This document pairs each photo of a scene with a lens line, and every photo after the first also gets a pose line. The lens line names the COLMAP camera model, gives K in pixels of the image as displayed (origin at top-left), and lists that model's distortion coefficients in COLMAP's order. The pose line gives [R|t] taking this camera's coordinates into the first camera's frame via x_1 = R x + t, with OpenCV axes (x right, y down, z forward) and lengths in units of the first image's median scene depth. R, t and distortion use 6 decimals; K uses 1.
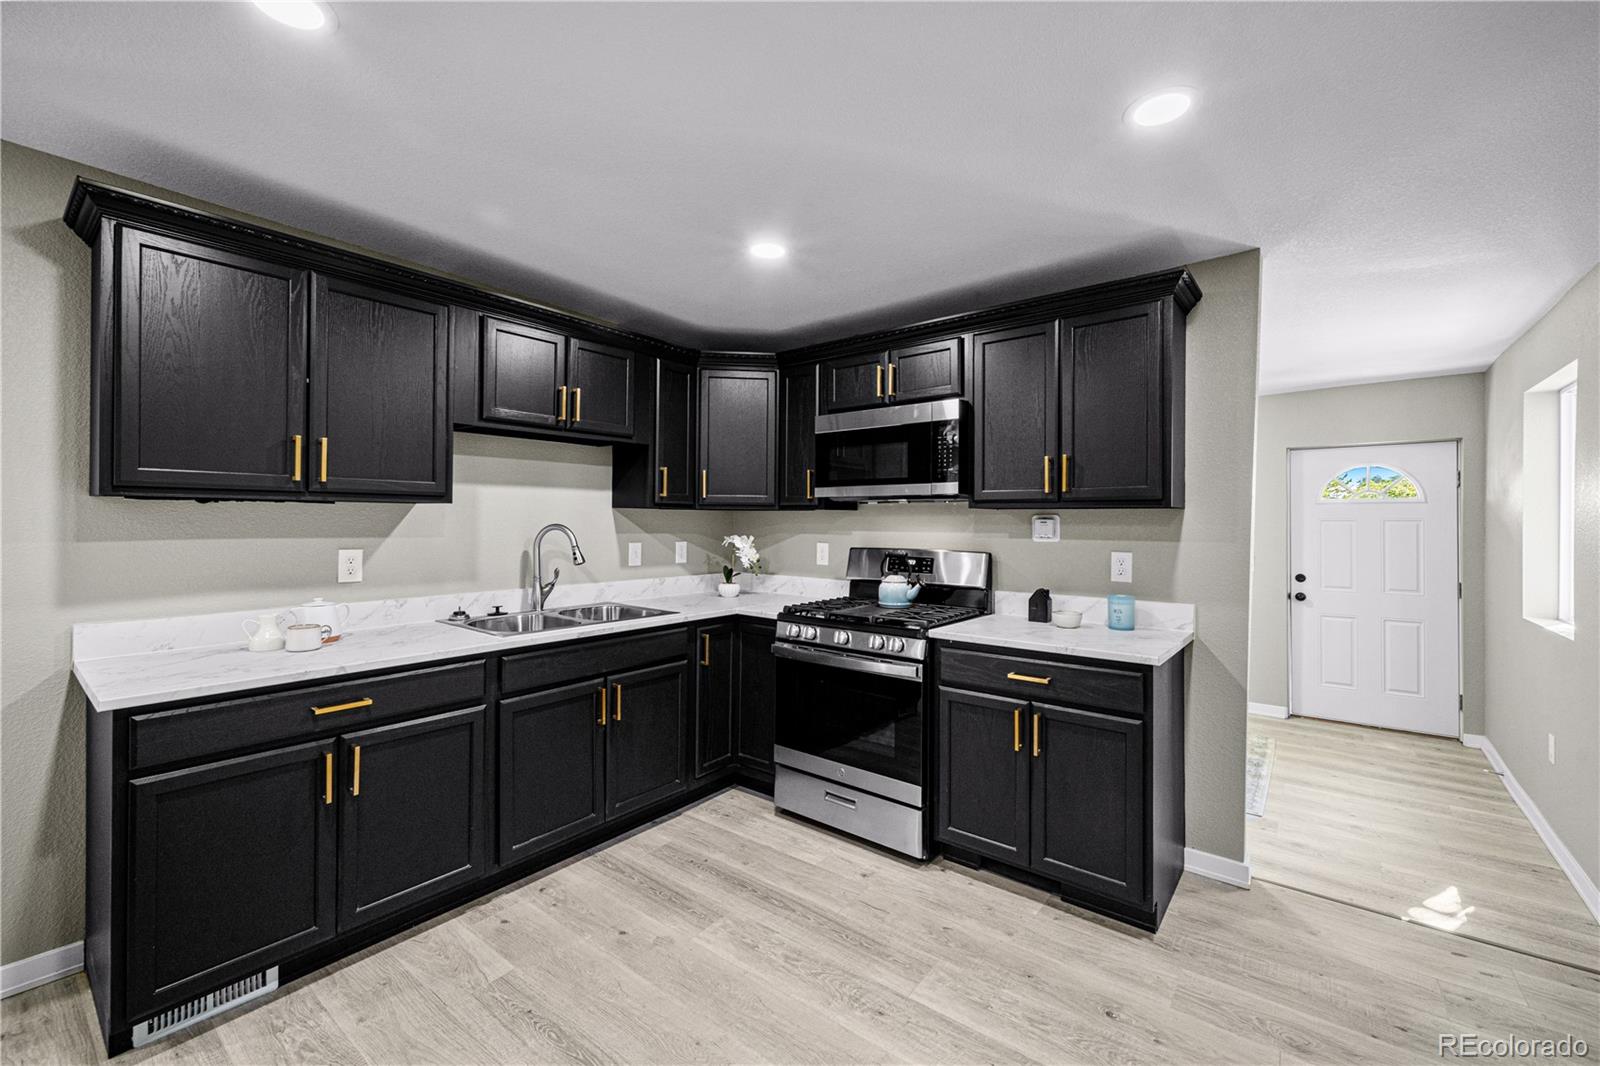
lens RADIAL K [[650.0, 0, 817.6], [0, 650.0, 519.9], [0, 0, 1]] dist [0.000712, -0.000663]
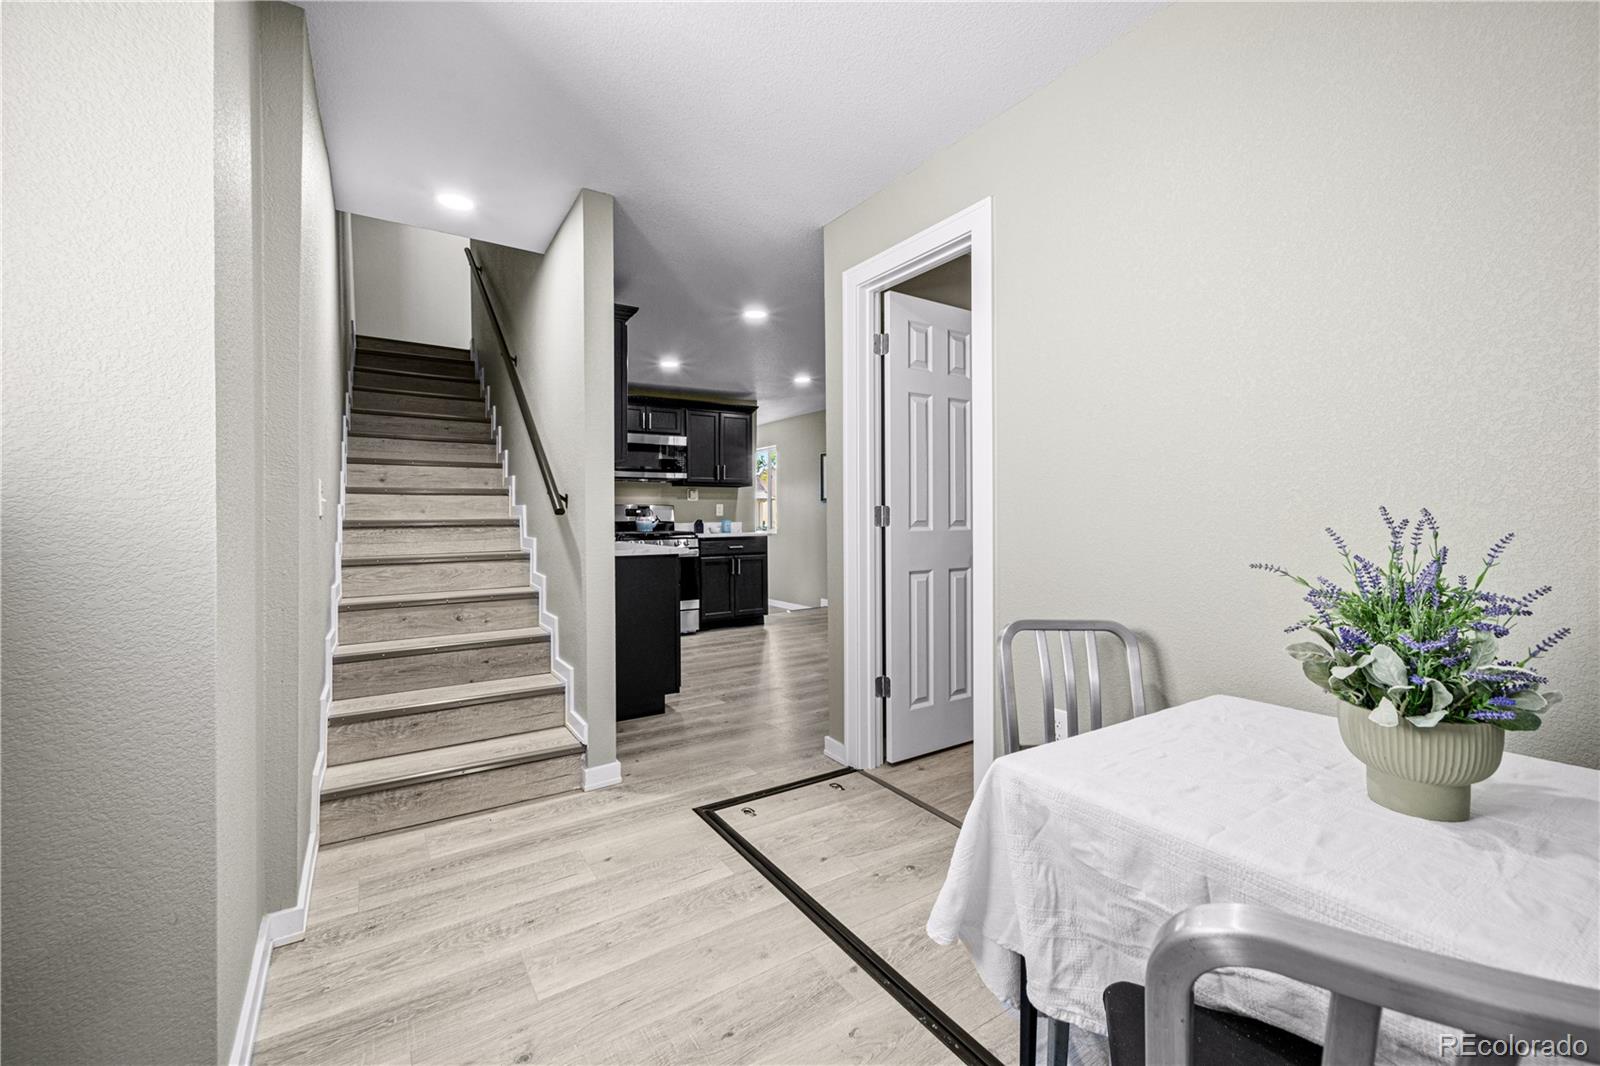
lens RADIAL K [[650.0, 0, 796.9], [0, 650.0, 518.5], [0, 0, 1]] dist [0.000712, -0.000663]
pose [[0.317193, -0.011421, 0.948292, -1.920647], [0.007234, 0.999928, 0.009623, 0.086539], [-0.948333, 0.003808, 0.317253, -0.104598]]
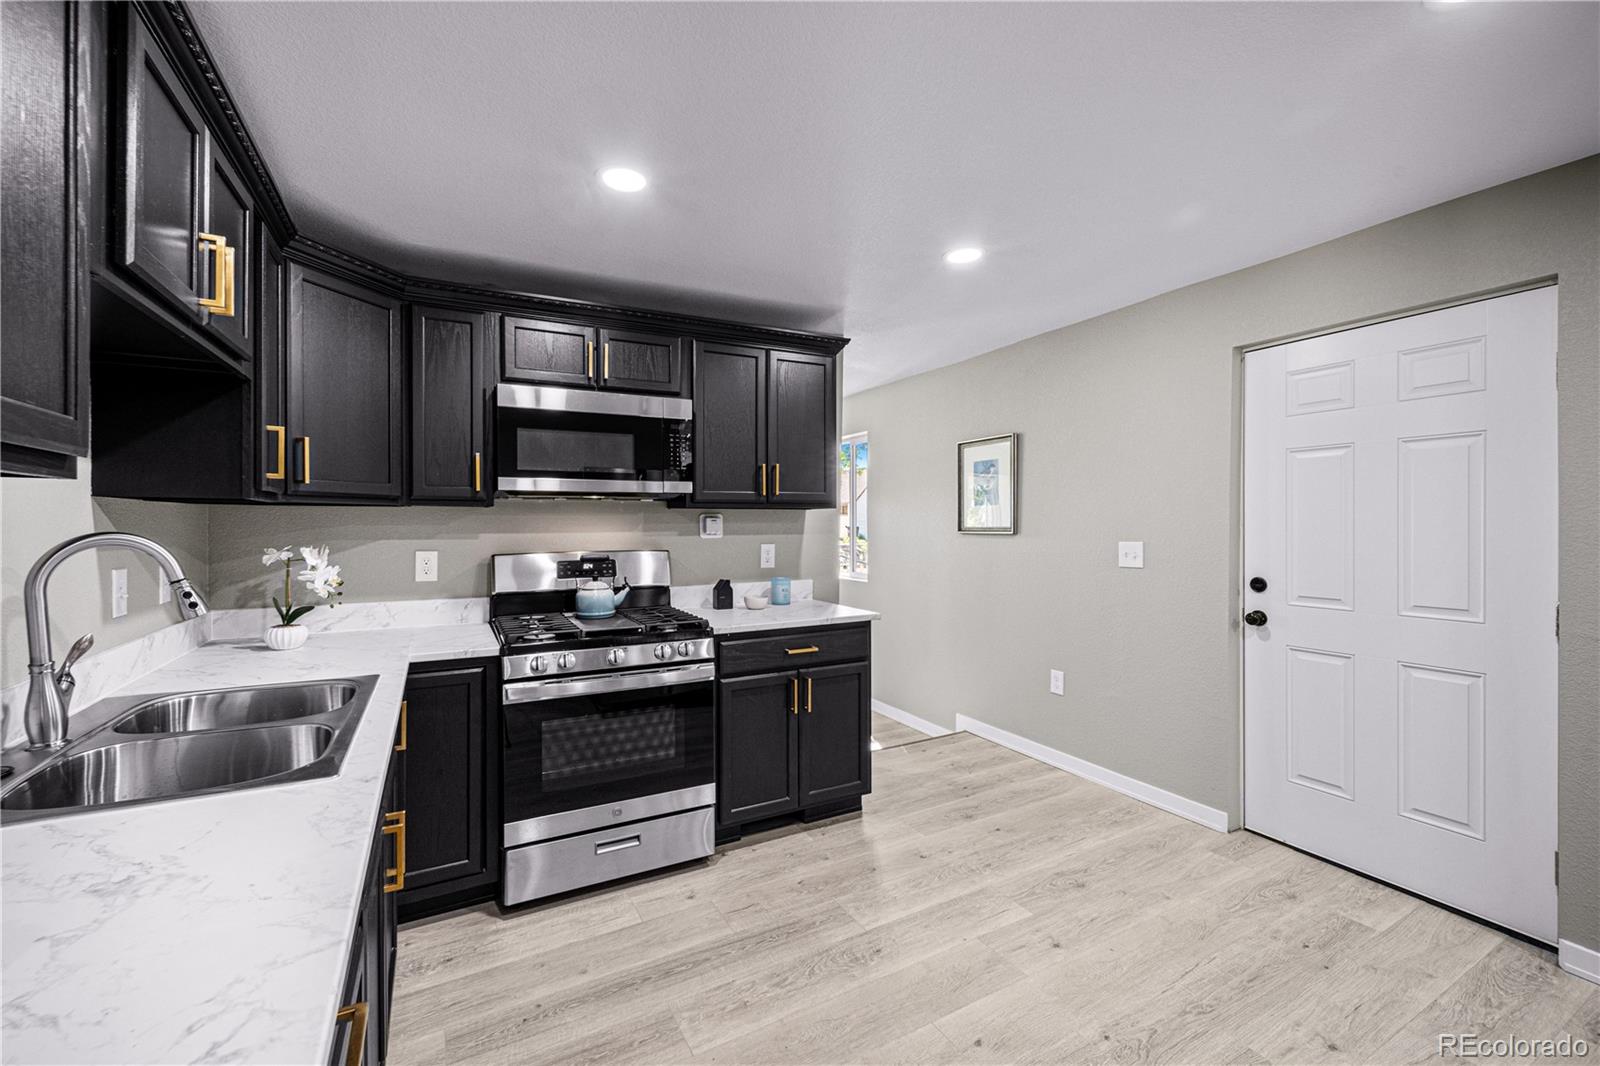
lens RADIAL K [[650.0, 0, 784.8], [0, 650.0, 525.8], [0, 0, 1]] dist [0.000712, -0.000663]
pose [[0.417874, -0.014842, 0.908384, -0.678790], [0.002724, 0.999883, 0.015085, -0.004267], [-0.908501, -0.003829, 0.417866, 0.458738]]
